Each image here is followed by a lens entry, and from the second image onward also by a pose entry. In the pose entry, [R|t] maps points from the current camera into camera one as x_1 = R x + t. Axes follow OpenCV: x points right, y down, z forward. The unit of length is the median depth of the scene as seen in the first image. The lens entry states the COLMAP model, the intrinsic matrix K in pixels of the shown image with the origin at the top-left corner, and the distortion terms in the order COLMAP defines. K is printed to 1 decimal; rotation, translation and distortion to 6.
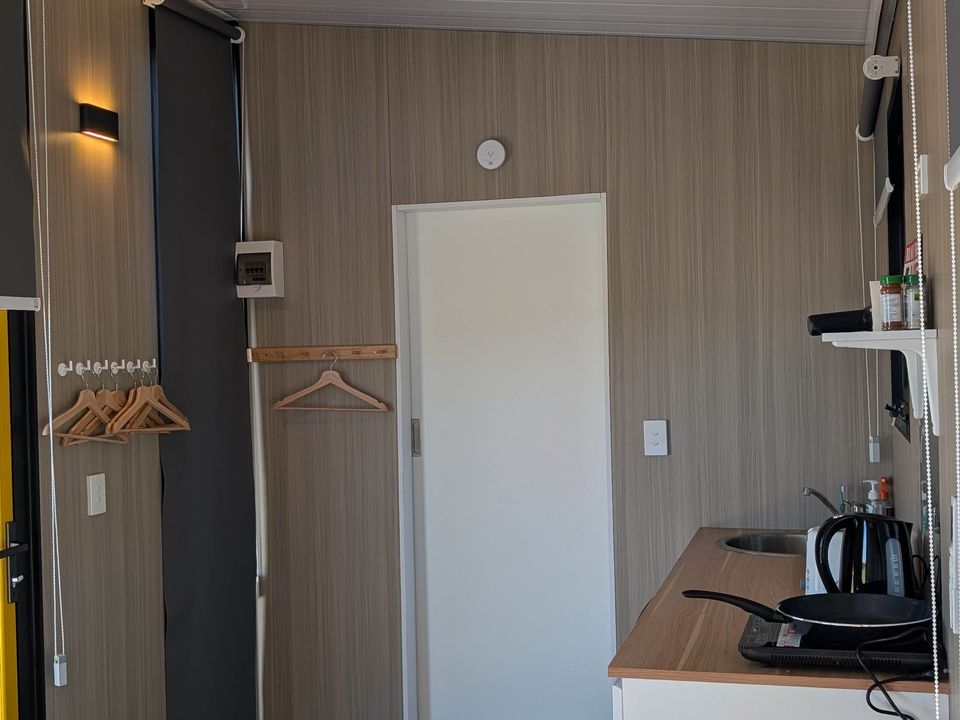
lens RADIAL K [[1240.1, 0, 476.5], [0, 1240.1, 351.6], [0, 0, 1]] dist [0.045869, 0.000000]
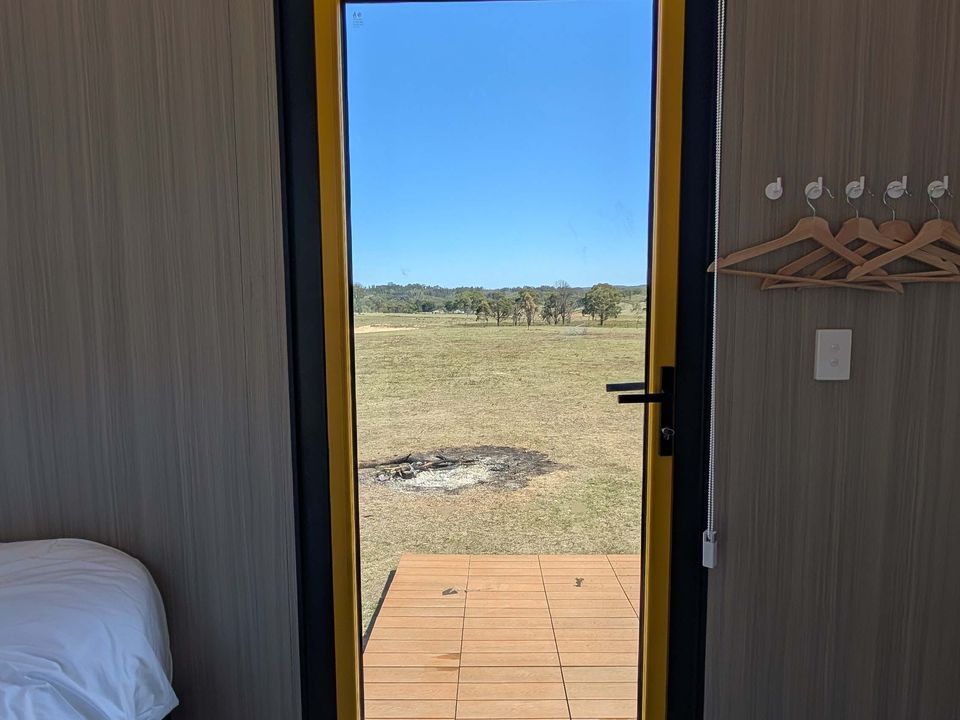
lens RADIAL K [[617.5, 0, 489.5], [0, 617.5, 356.7], [0, 0, 1]] dist [-0.006477, 0.003876]
pose [[0.237644, 0.131377, -0.962427, 0.015742], [0.003252, 0.990698, 0.136039, 0.061515], [0.971347, -0.035458, 0.235006, 0.694436]]
